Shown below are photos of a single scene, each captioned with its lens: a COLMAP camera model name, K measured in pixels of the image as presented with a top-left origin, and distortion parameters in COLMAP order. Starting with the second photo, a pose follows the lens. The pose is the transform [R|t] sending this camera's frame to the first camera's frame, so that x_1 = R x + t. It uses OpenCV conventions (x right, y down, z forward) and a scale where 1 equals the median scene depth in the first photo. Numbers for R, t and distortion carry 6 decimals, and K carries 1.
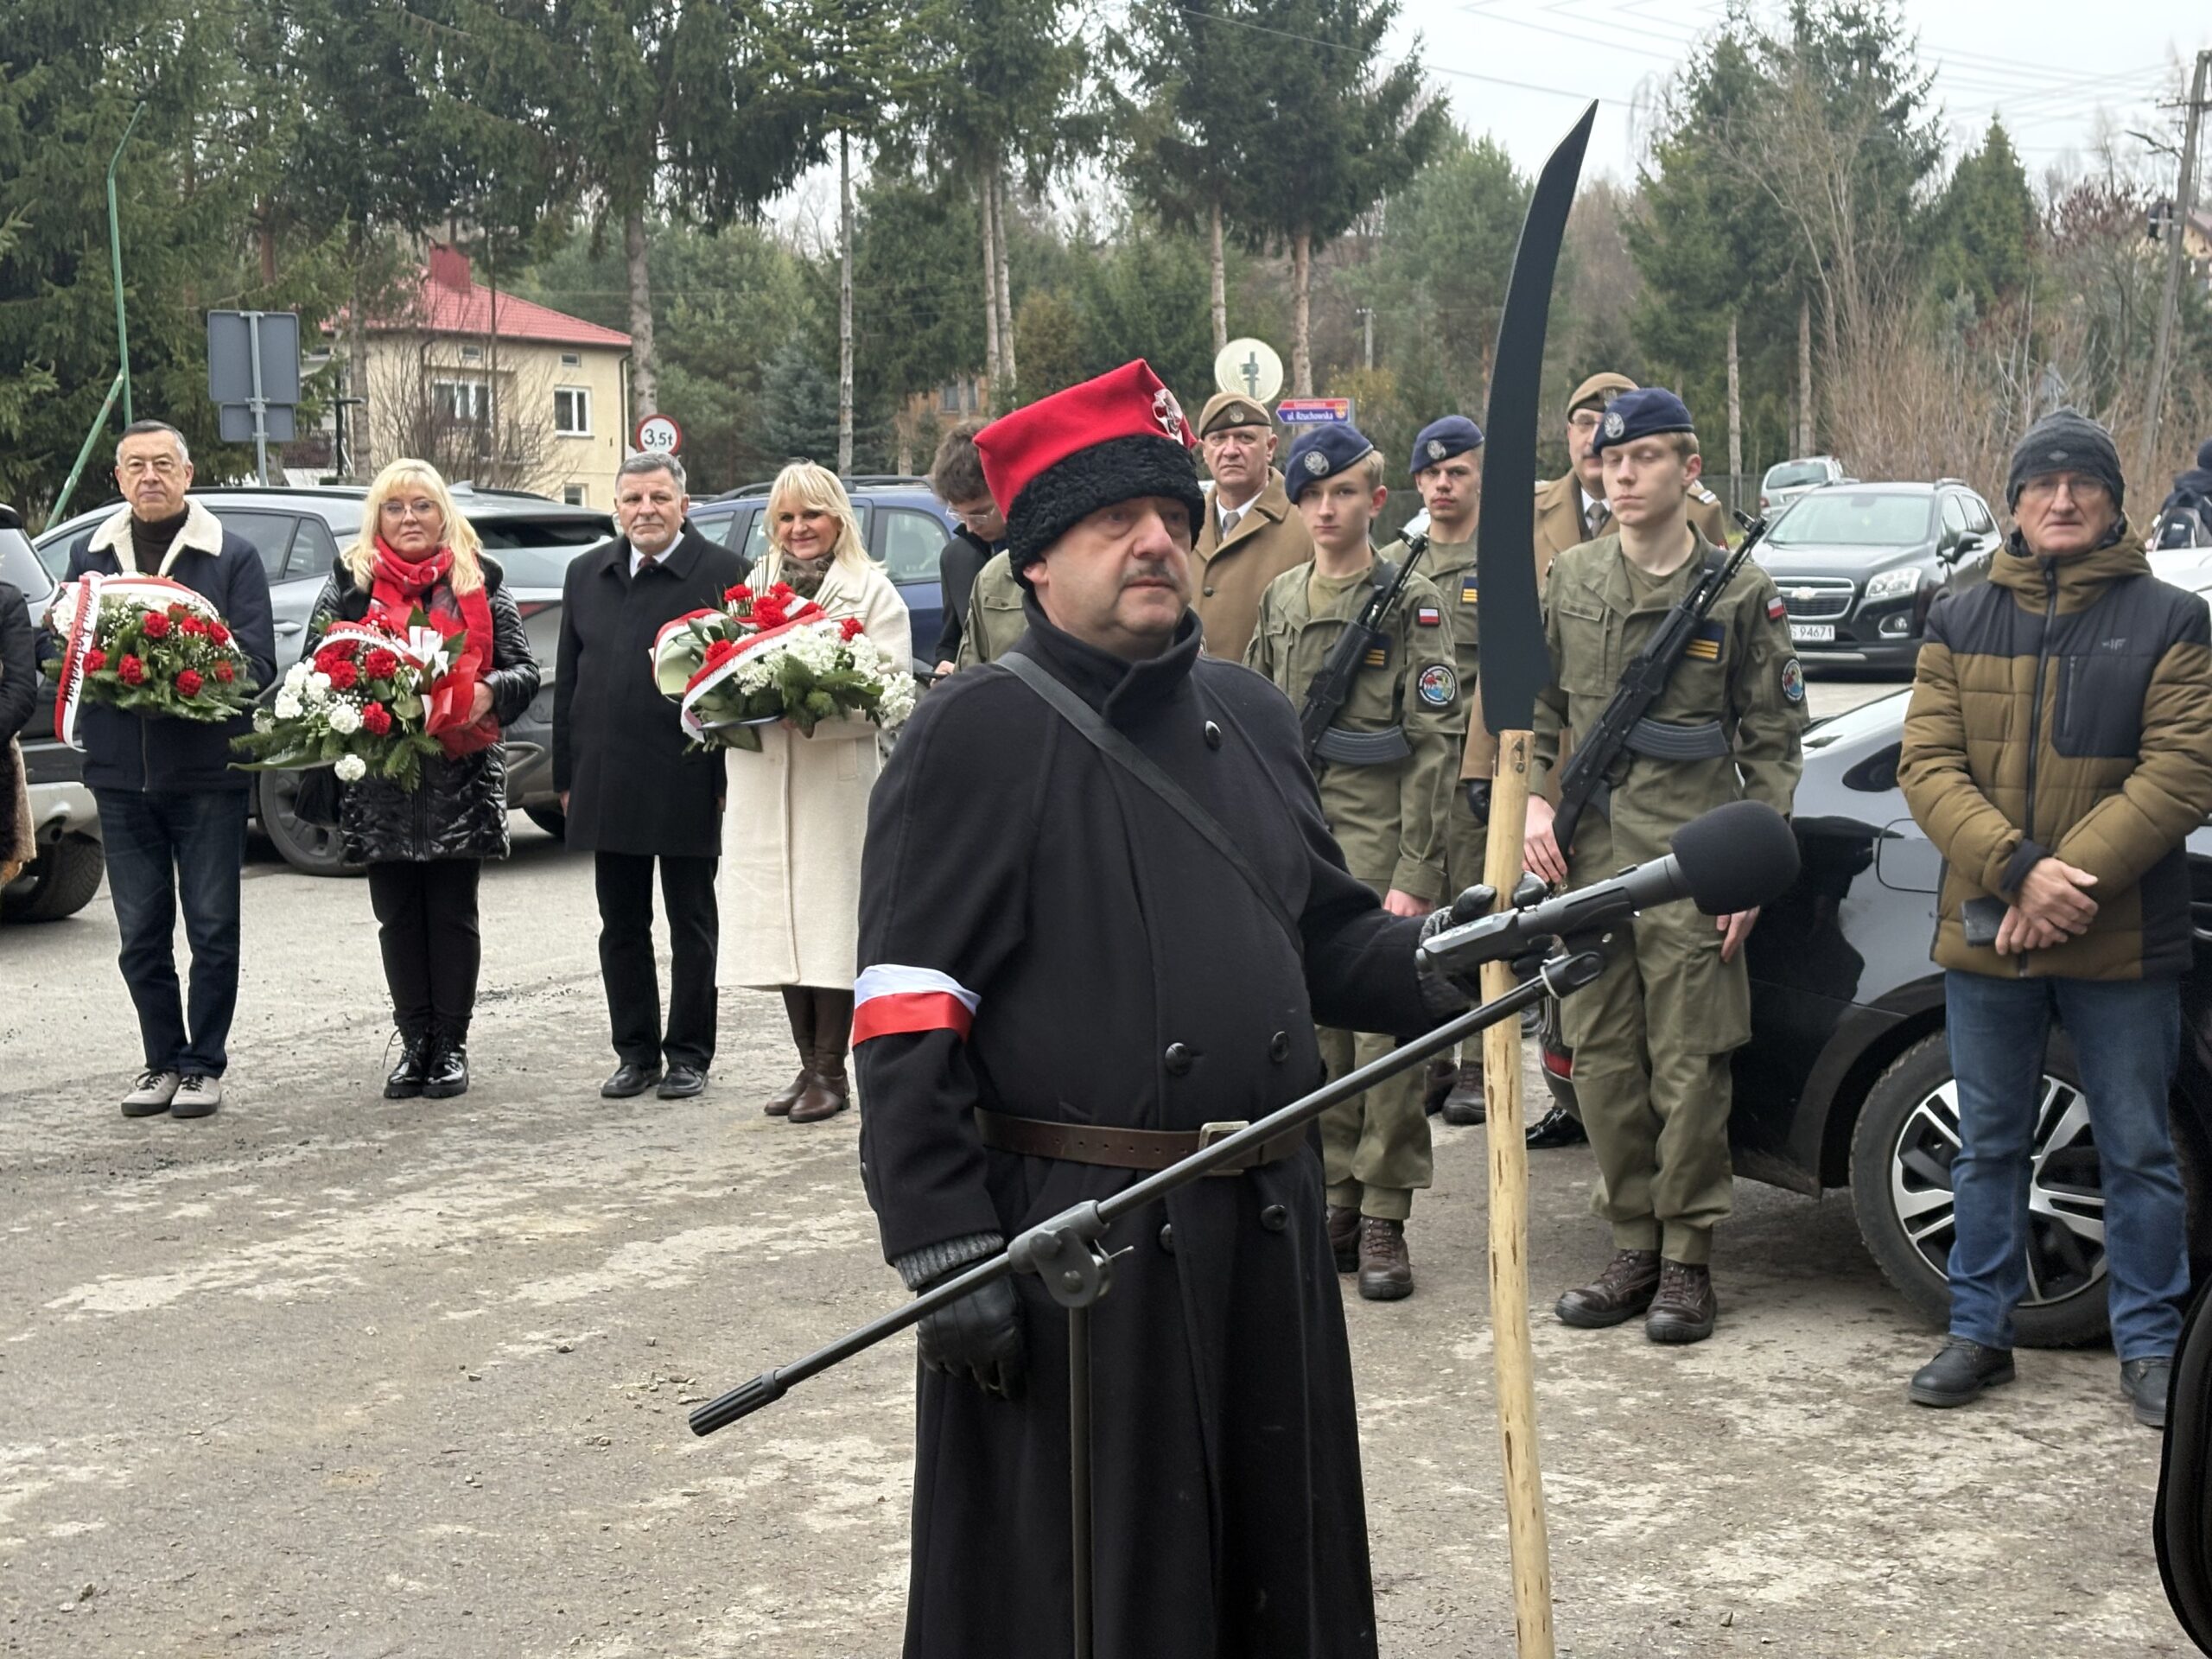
lens RADIAL K [[3188.6, 0, 1086.2], [0, 3188.6, 810.1], [0, 0, 1]] dist [0.046445, 0.000000]
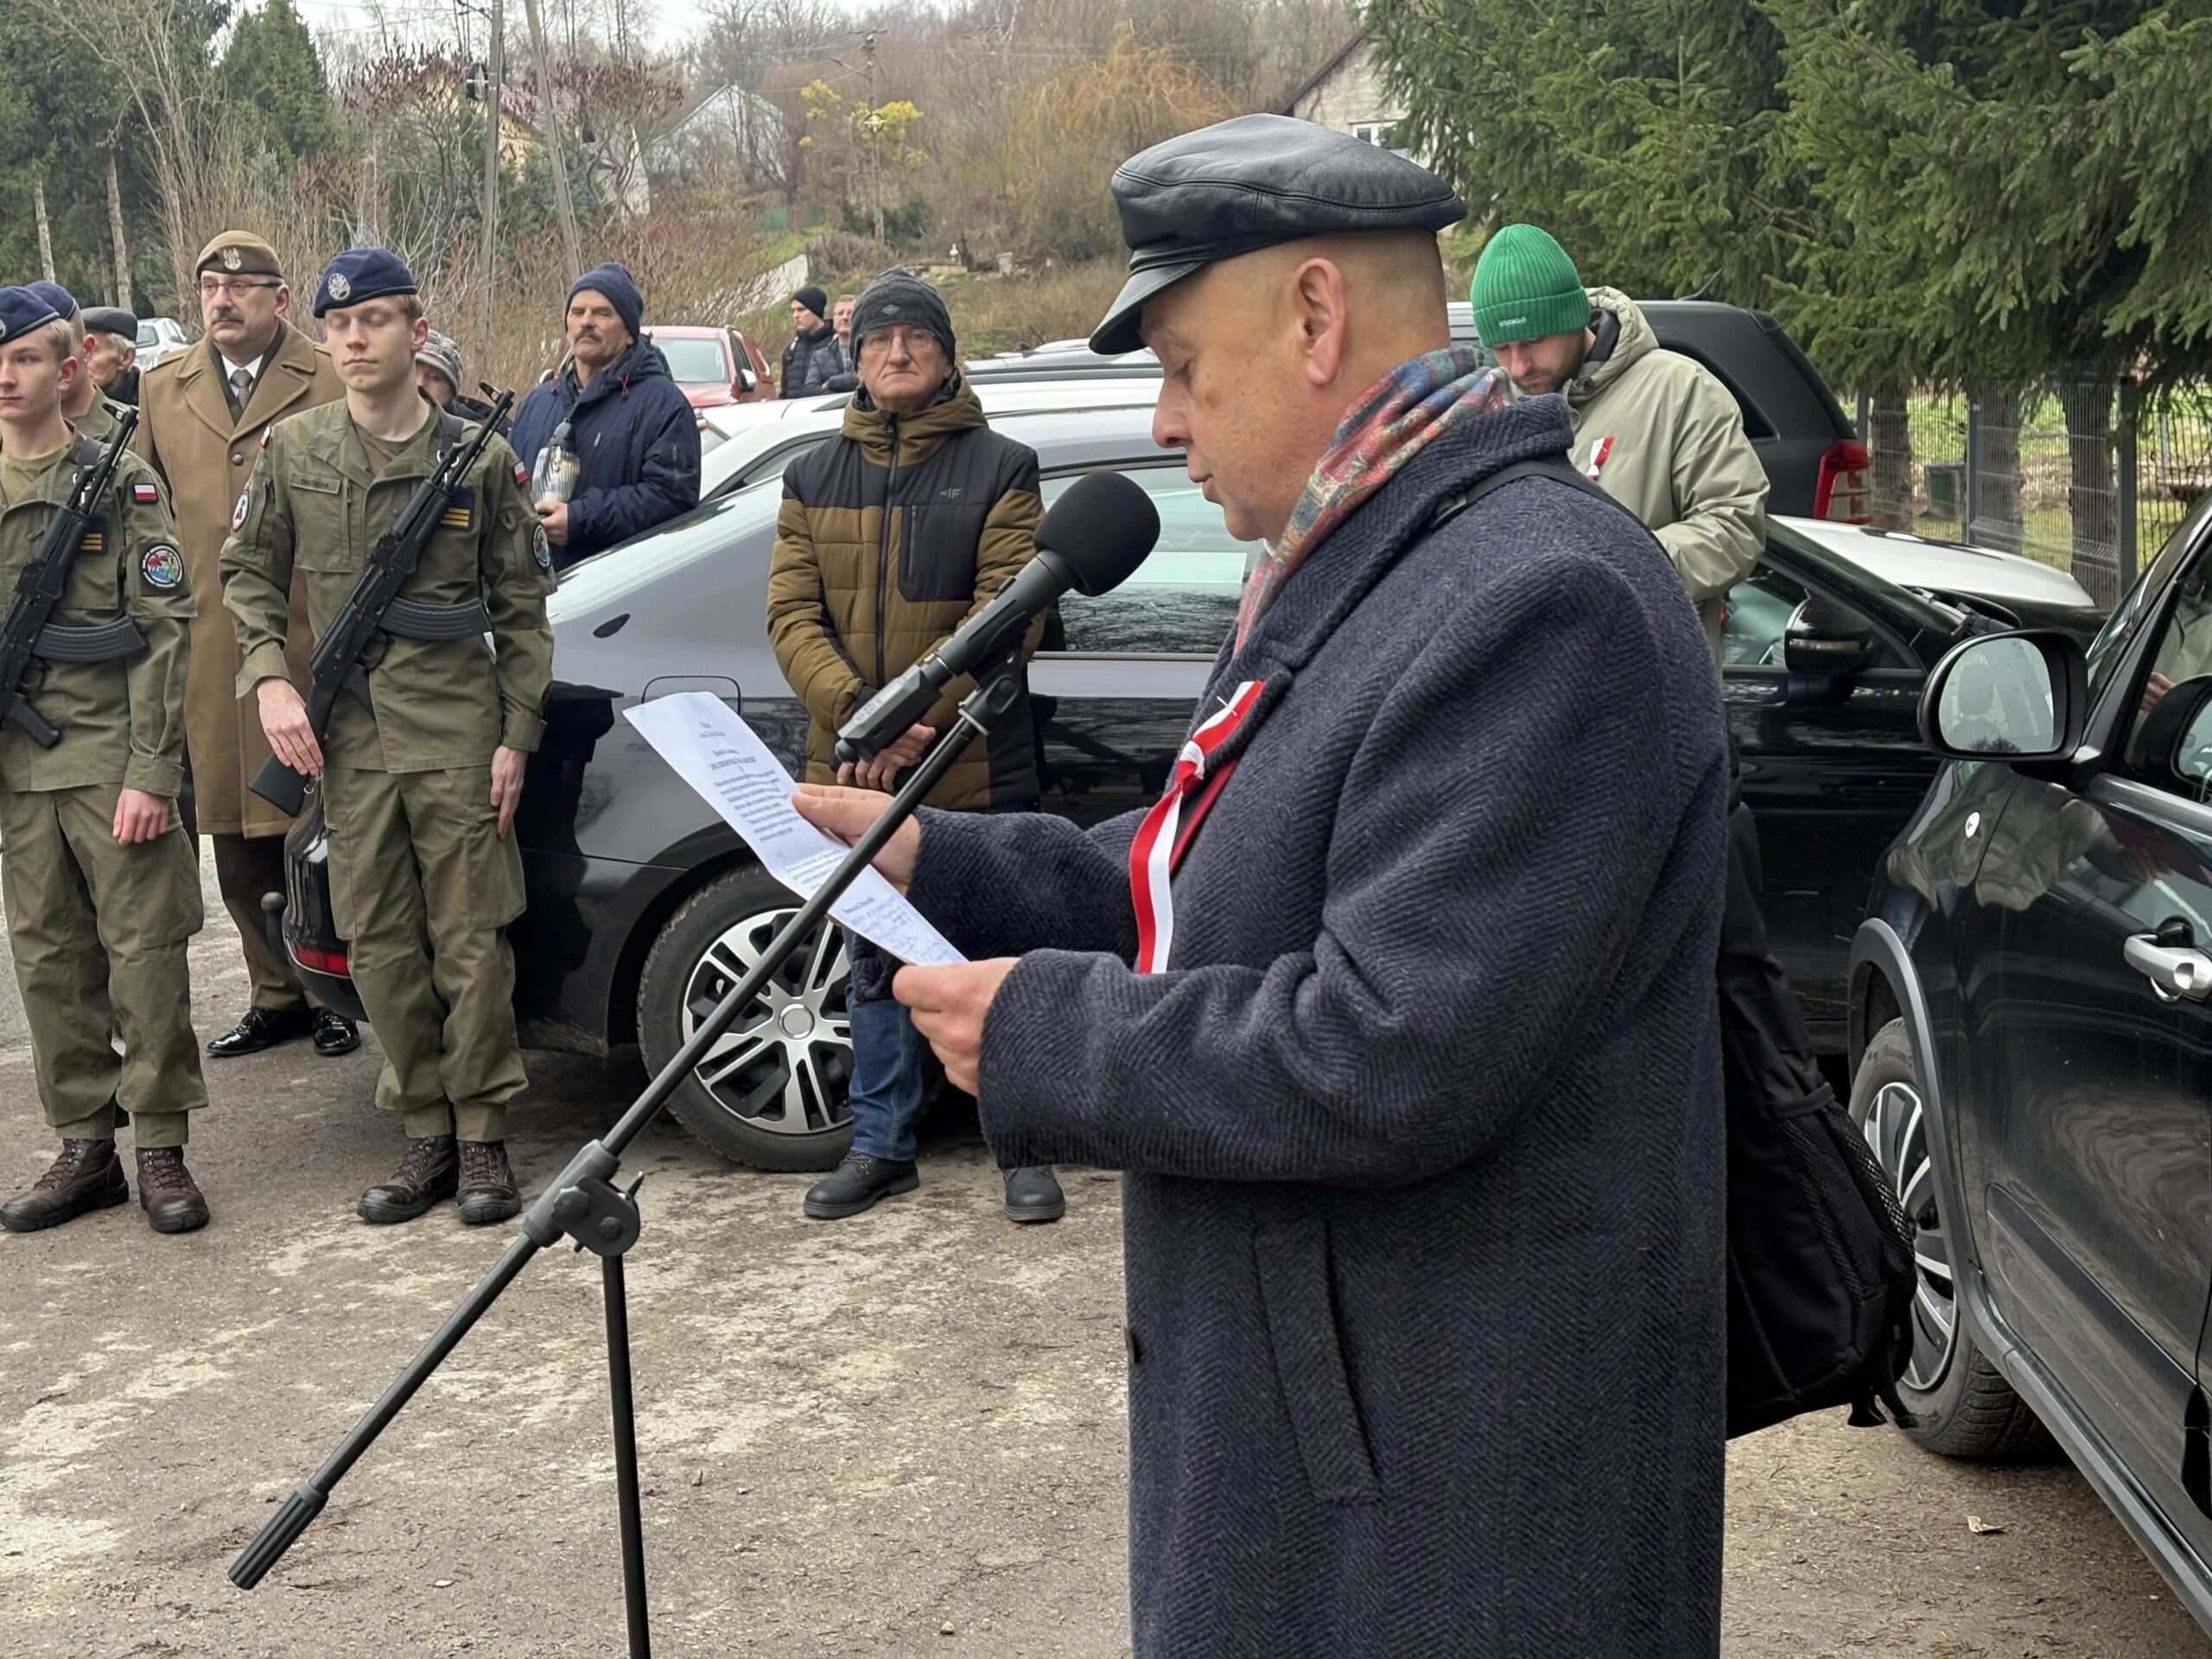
lens RADIAL K [[3188.6, 0, 1095.0], [0, 3188.6, 841.7], [0, 0, 1]] dist [0.046445, 0.000000]
pose [[0.864169, -0.100490, 0.493066, -0.127939], [0.074740, 0.994621, 0.071718, -0.007219], [-0.497621, -0.025125, 0.867031, 0.053970]]
